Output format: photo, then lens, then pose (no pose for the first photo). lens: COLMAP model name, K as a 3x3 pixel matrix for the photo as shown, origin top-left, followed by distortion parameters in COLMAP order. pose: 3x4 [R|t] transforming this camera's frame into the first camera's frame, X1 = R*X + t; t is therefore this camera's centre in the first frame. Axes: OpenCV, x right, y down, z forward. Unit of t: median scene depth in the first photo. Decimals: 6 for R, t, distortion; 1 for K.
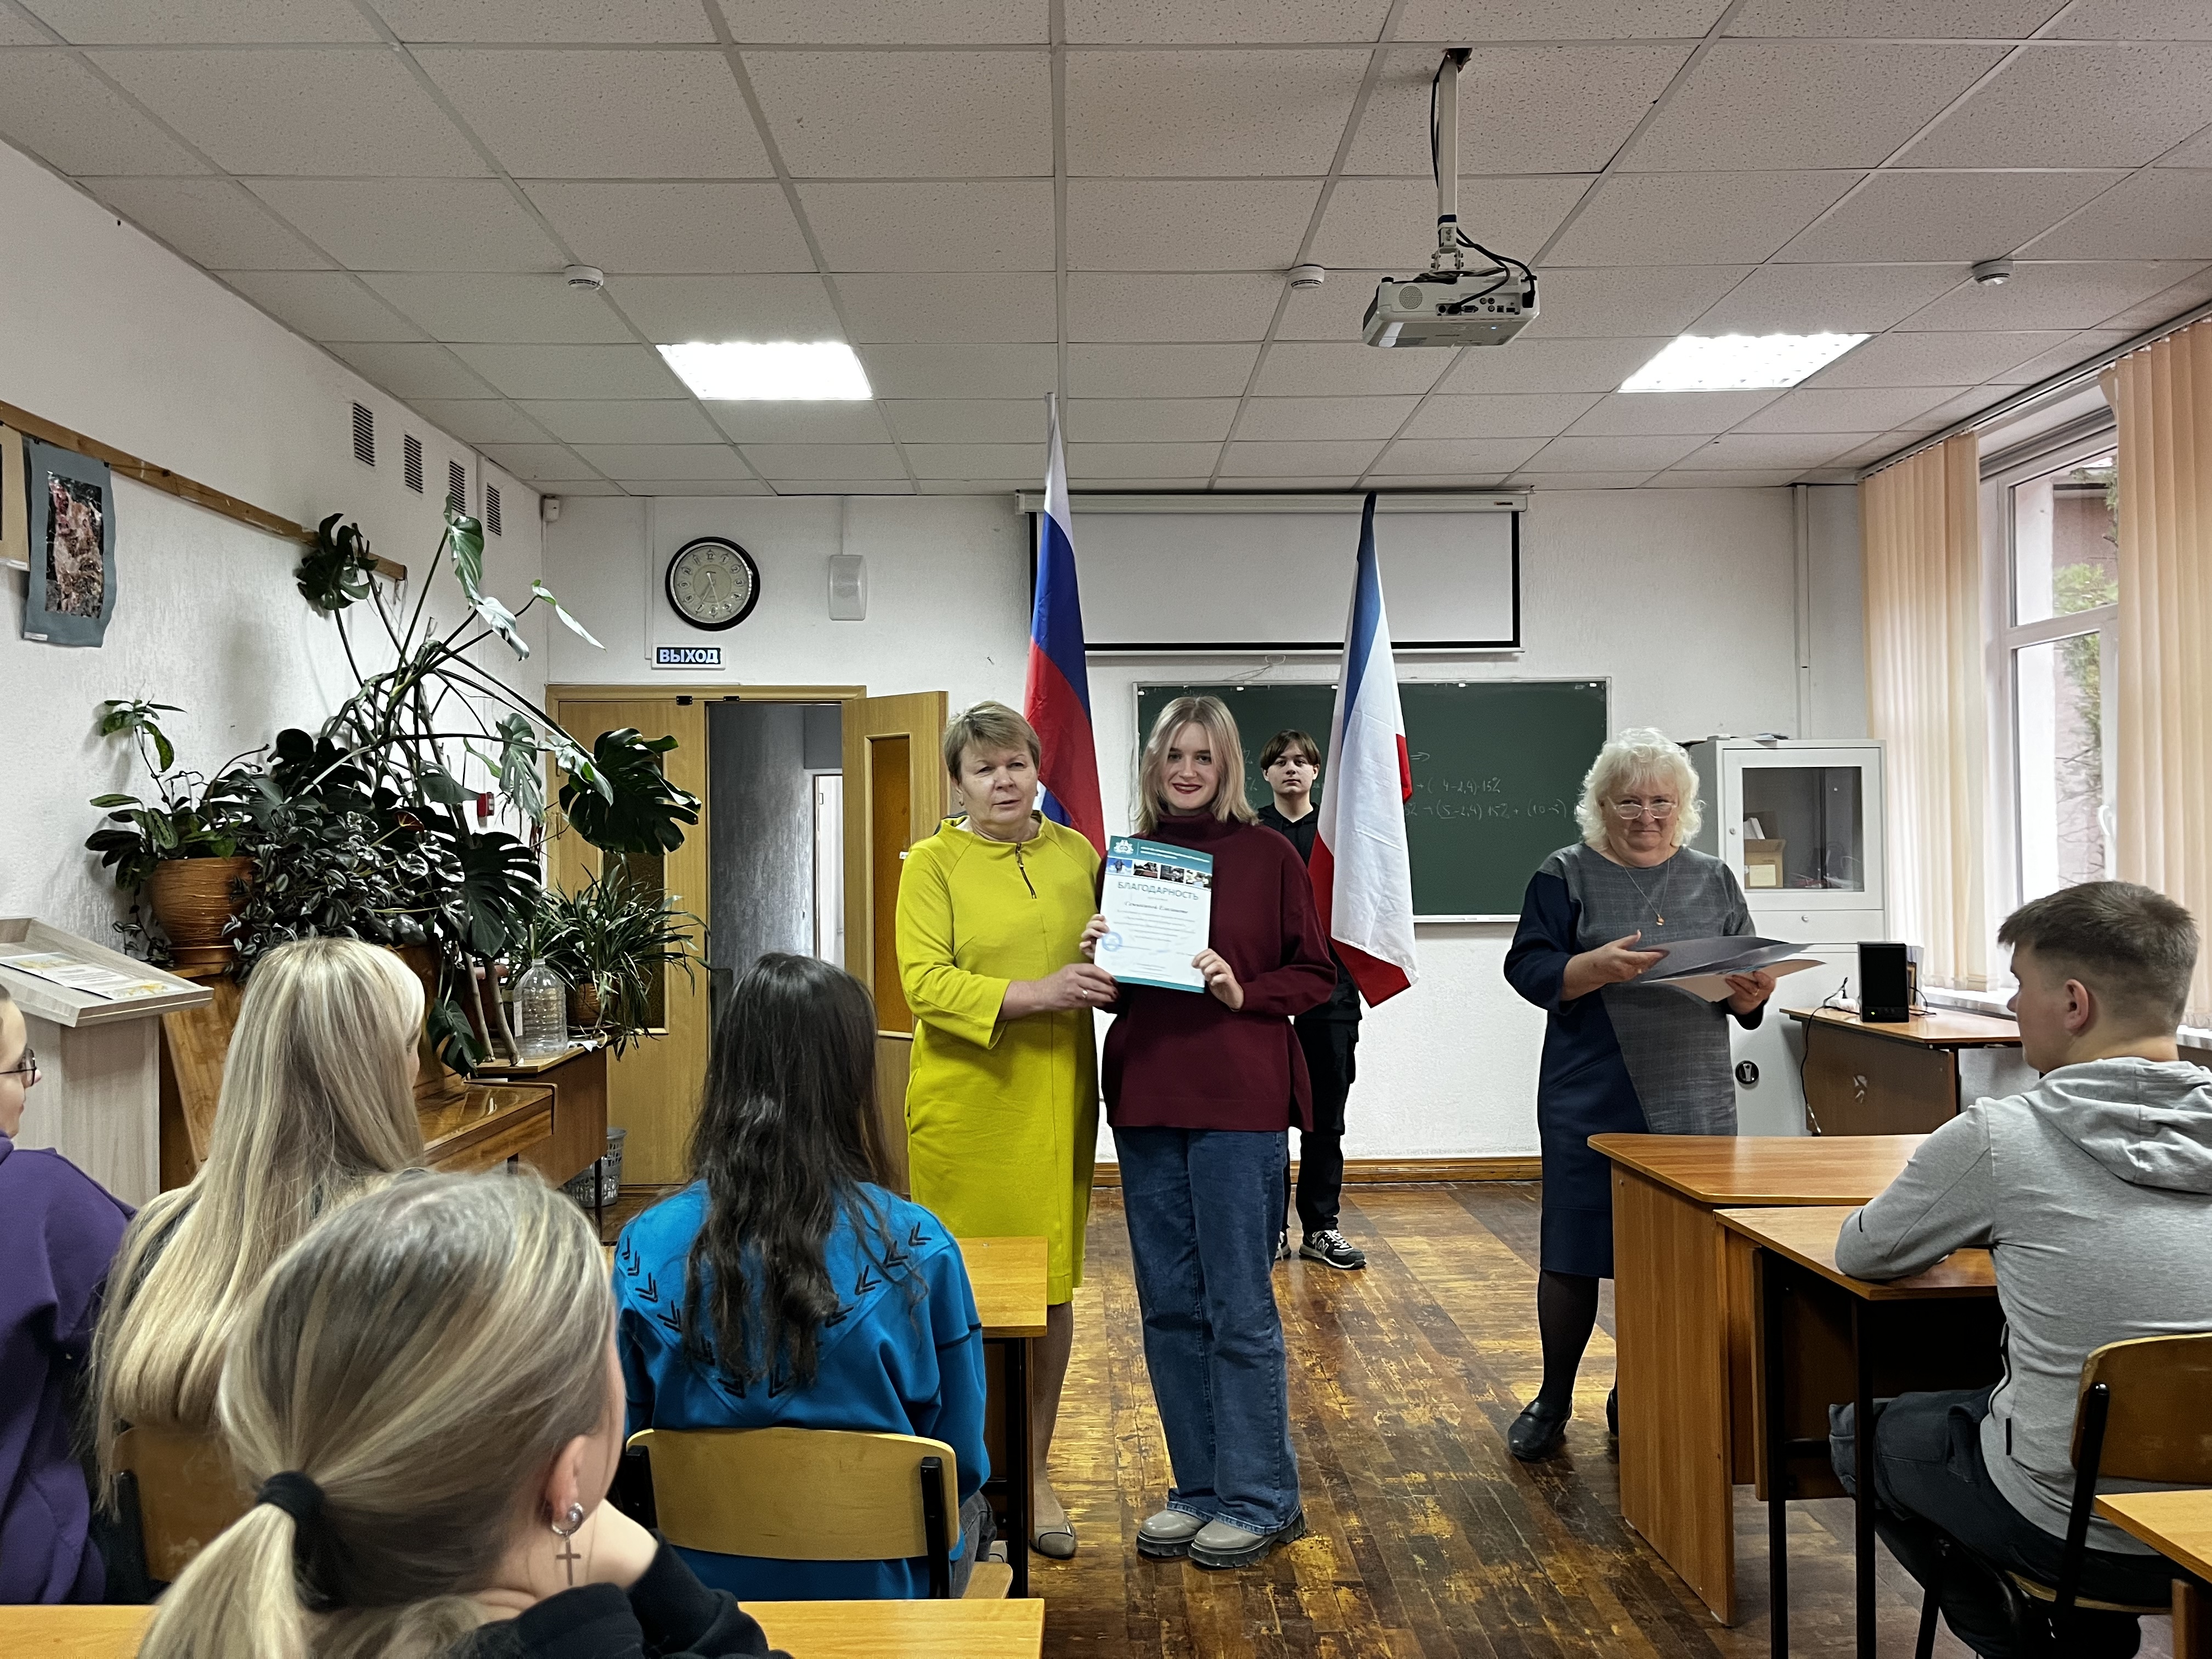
lens RADIAL K [[1675.6, 0, 1105.5], [0, 1675.6, 808.6], [0, 0, 1]] dist [0.076039, -0.104369]
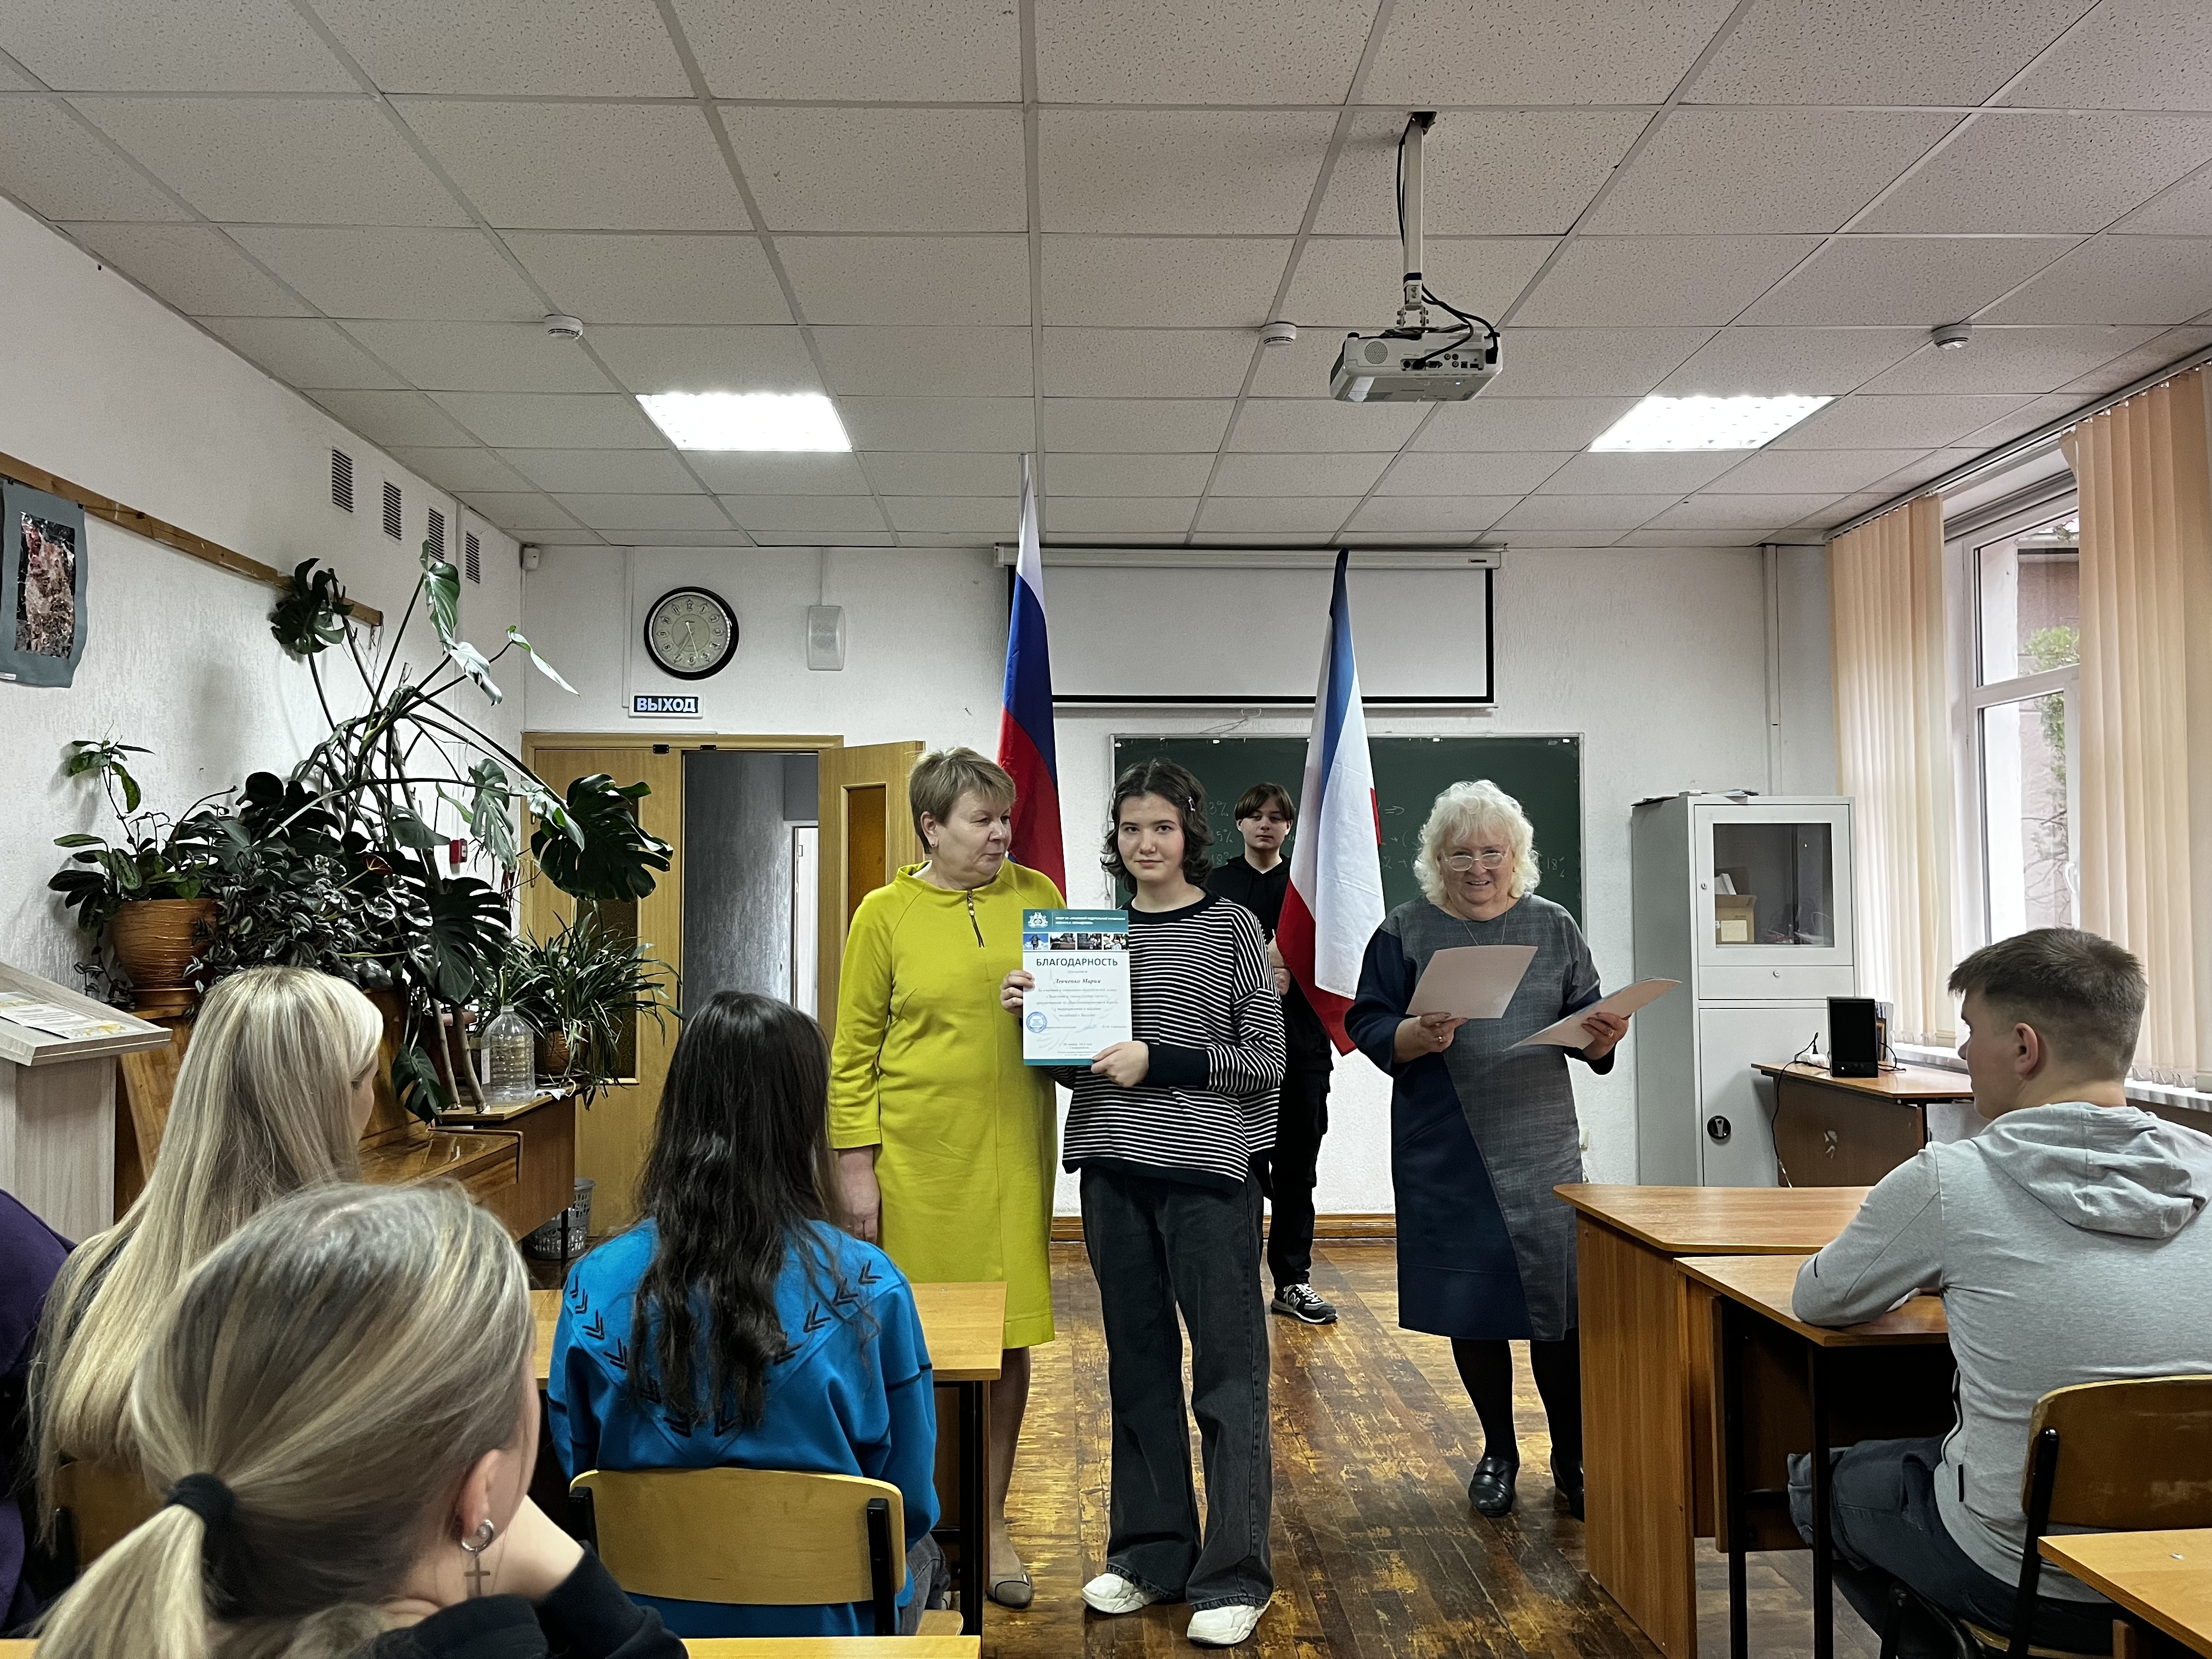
lens RADIAL K [[1674.7, 0, 1108.4], [0, 1674.7, 815.3], [0, 0, 1]] dist [0.079994, -0.110557]
pose [[0.999912, 0.007497, 0.010908, 0.008696], [-0.007165, 0.999520, -0.030129, 0.005685], [-0.011129, 0.030048, 0.999487, -0.003018]]
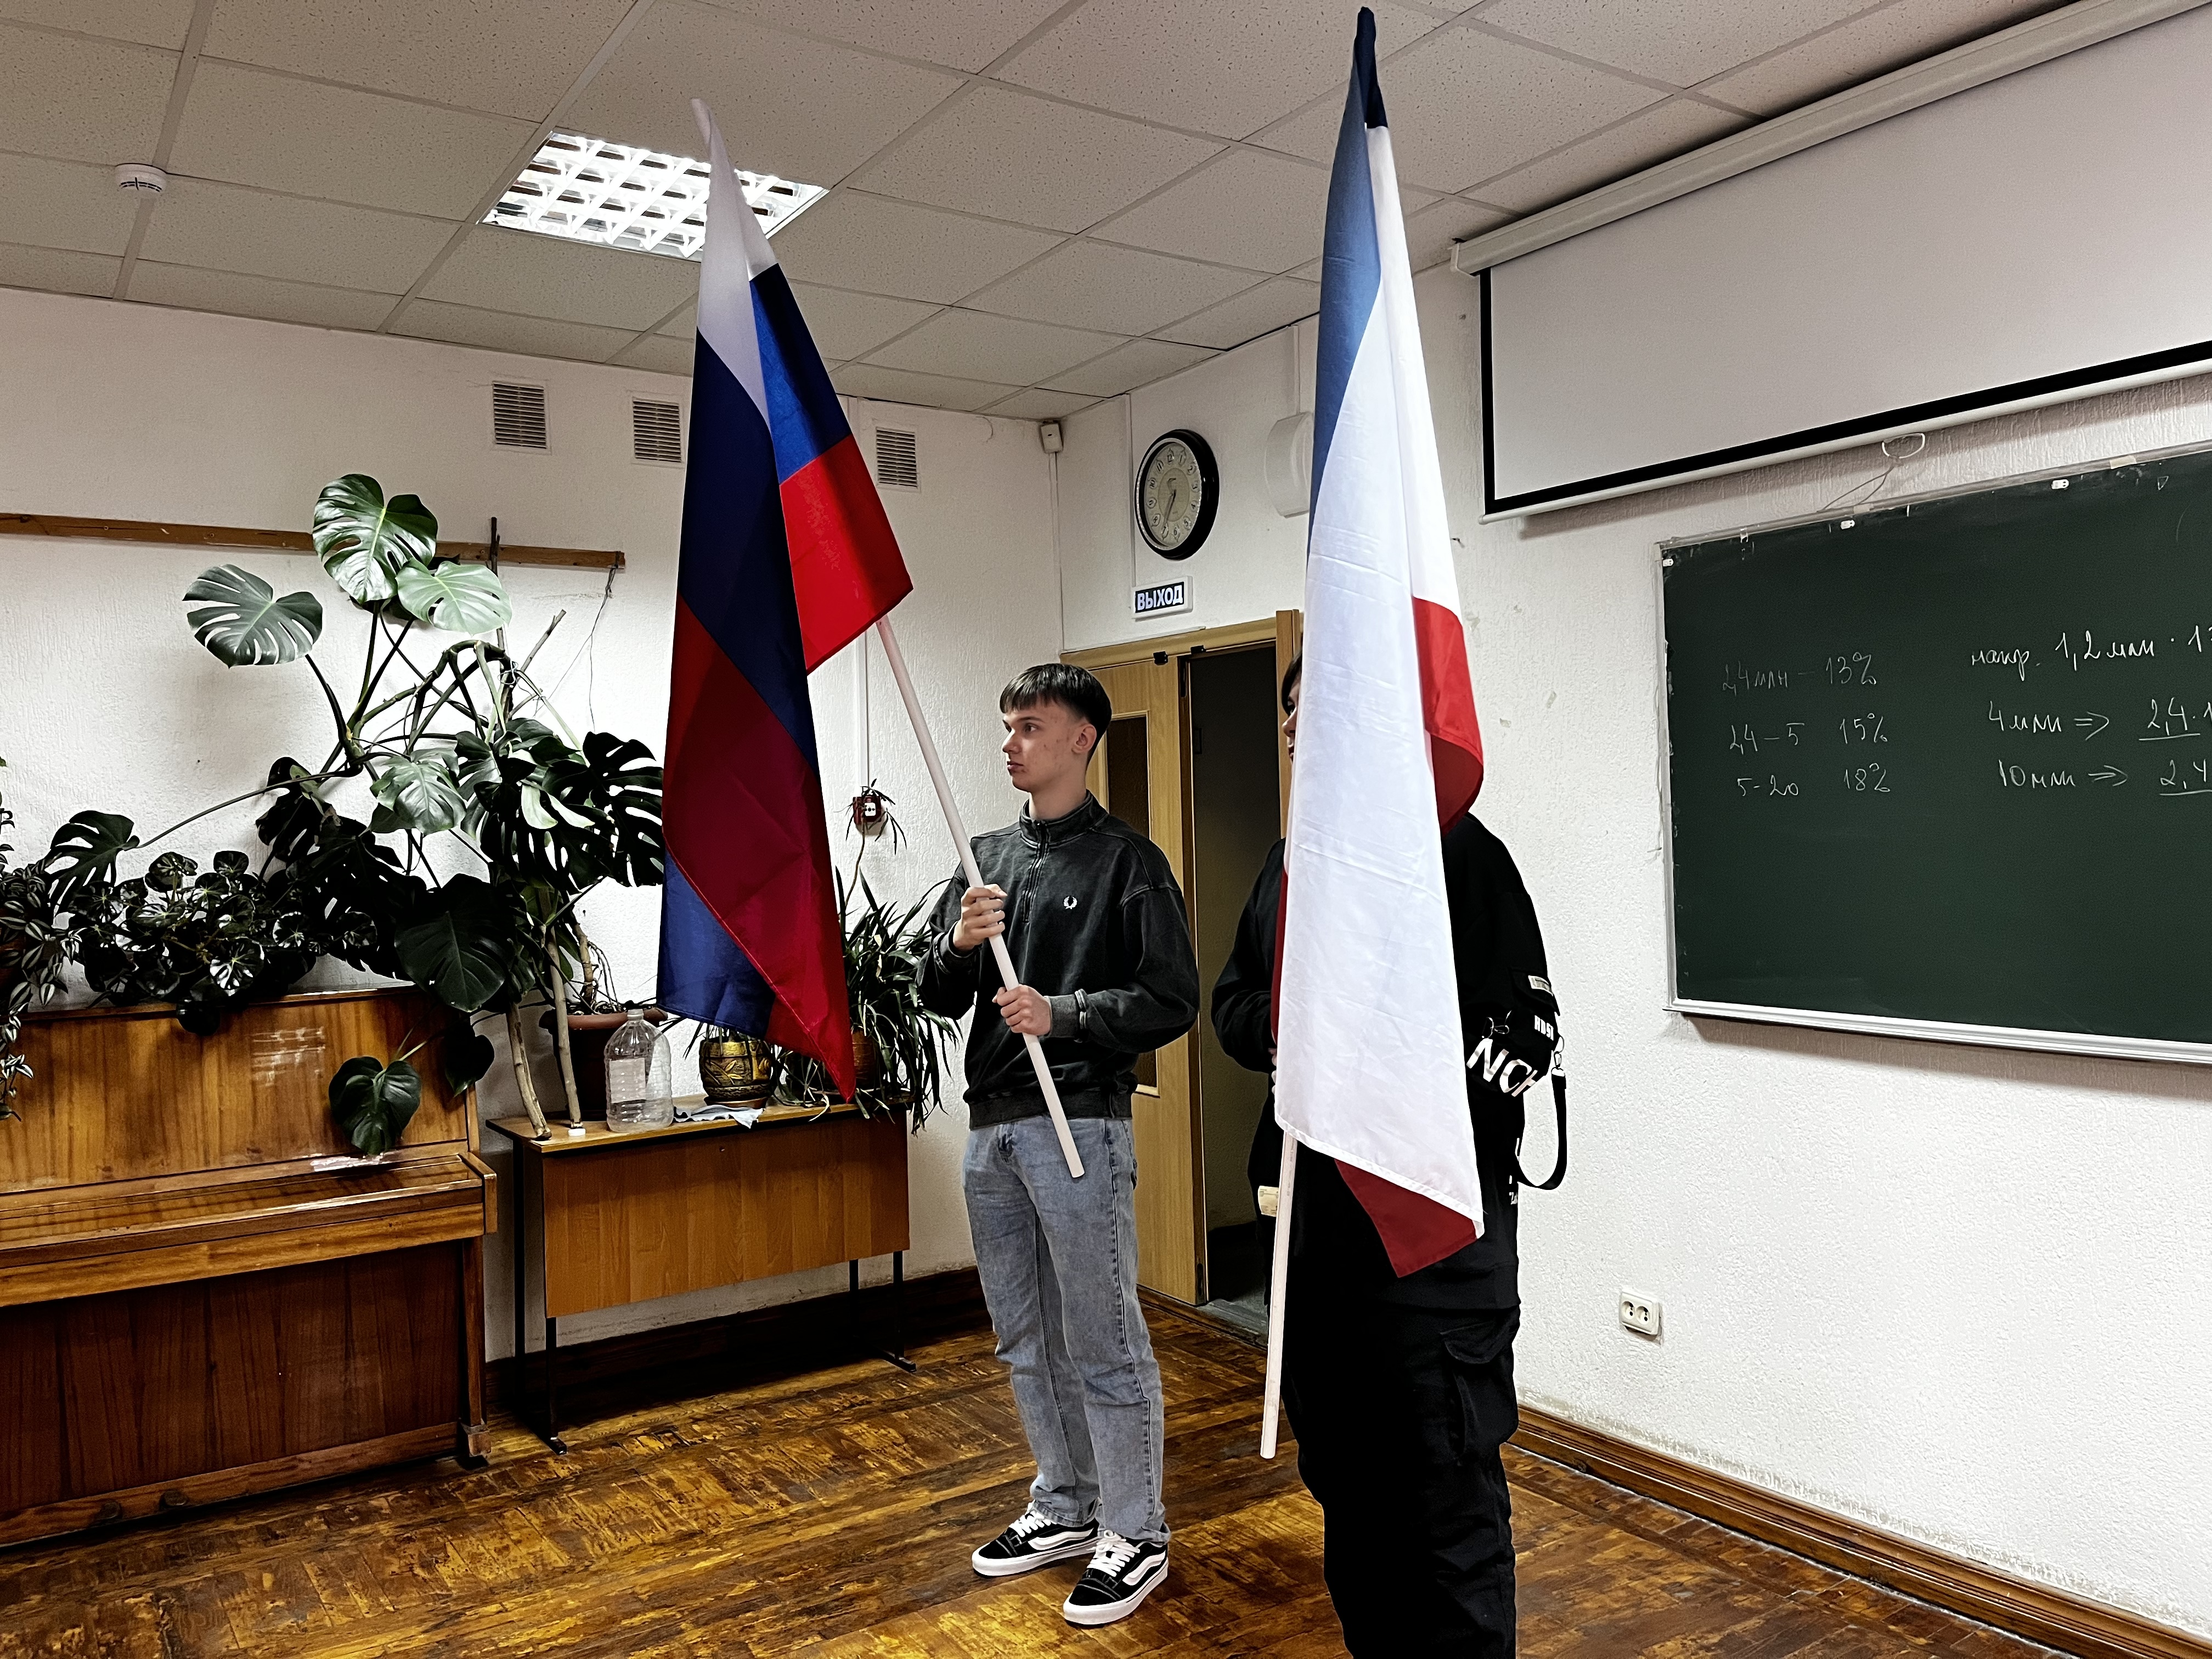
lens RADIAL K [[1652.5, 0, 1105.4], [0, 1652.5, 898.0], [0, 0, 1]] dist [-0.033229, -0.003256]
pose [[0.546907, 0.027539, -0.836741, 0.604120], [0.042684, 0.997242, 0.060720, -0.005667], [0.836105, -0.068924, 0.544223, 0.968345]]
